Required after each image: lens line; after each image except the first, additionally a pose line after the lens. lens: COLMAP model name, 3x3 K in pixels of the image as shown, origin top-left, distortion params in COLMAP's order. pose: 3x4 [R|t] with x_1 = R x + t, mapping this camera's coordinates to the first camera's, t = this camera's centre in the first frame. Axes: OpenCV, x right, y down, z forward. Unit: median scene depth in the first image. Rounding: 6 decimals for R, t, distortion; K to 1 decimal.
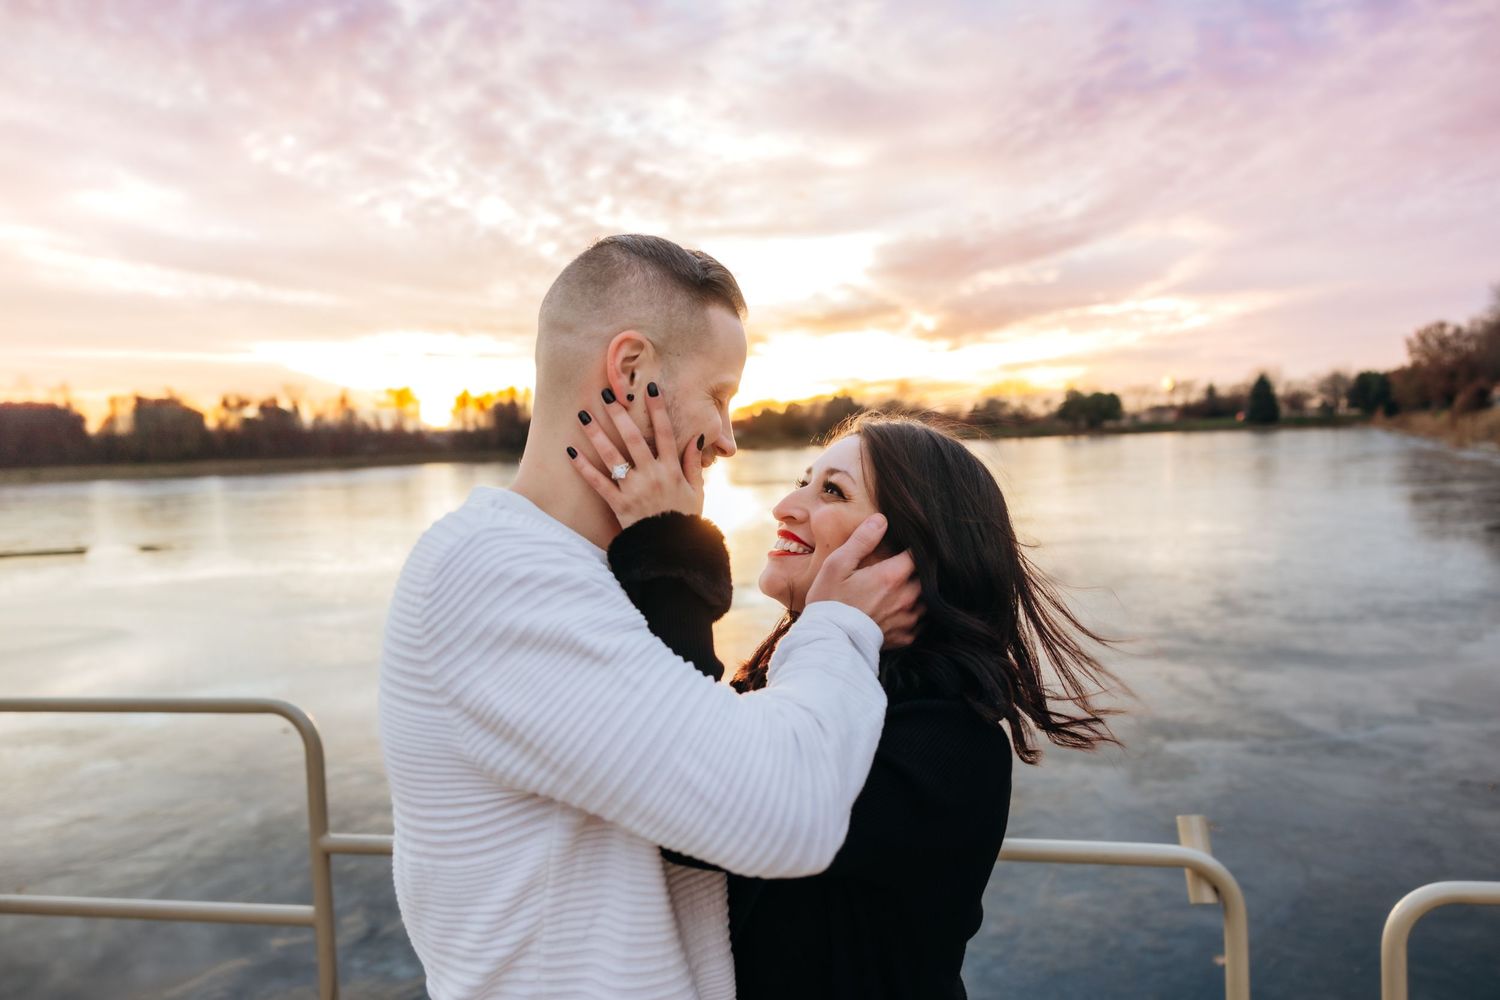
lens RADIAL K [[1055.4, 0, 750.2], [0, 1055.4, 445.6], [0, 0, 1]] dist [0.005697, 0.004169]
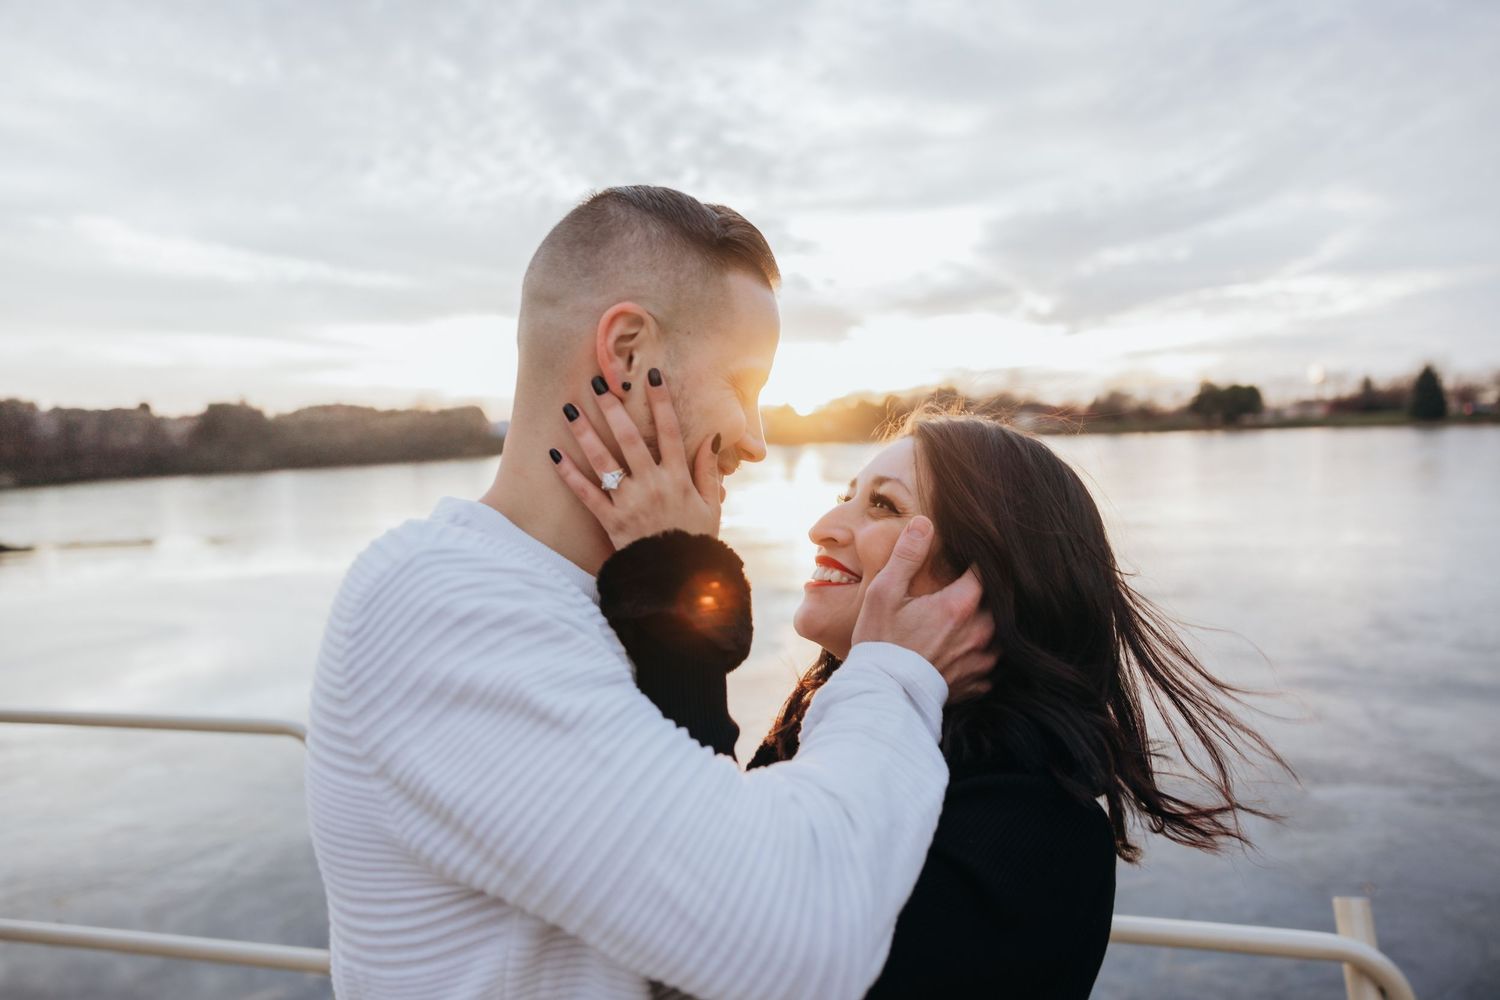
lens RADIAL K [[1142.5, 0, 750.0], [0, 1142.5, 433.5], [0, 0, 1]] dist [-0.004417, 0.001738]
pose [[0.996422, 0.008758, -0.084067, 0.052267], [-0.009161, 0.999948, -0.004405, -0.006735], [0.084024, 0.005159, 0.996450, 0.145558]]
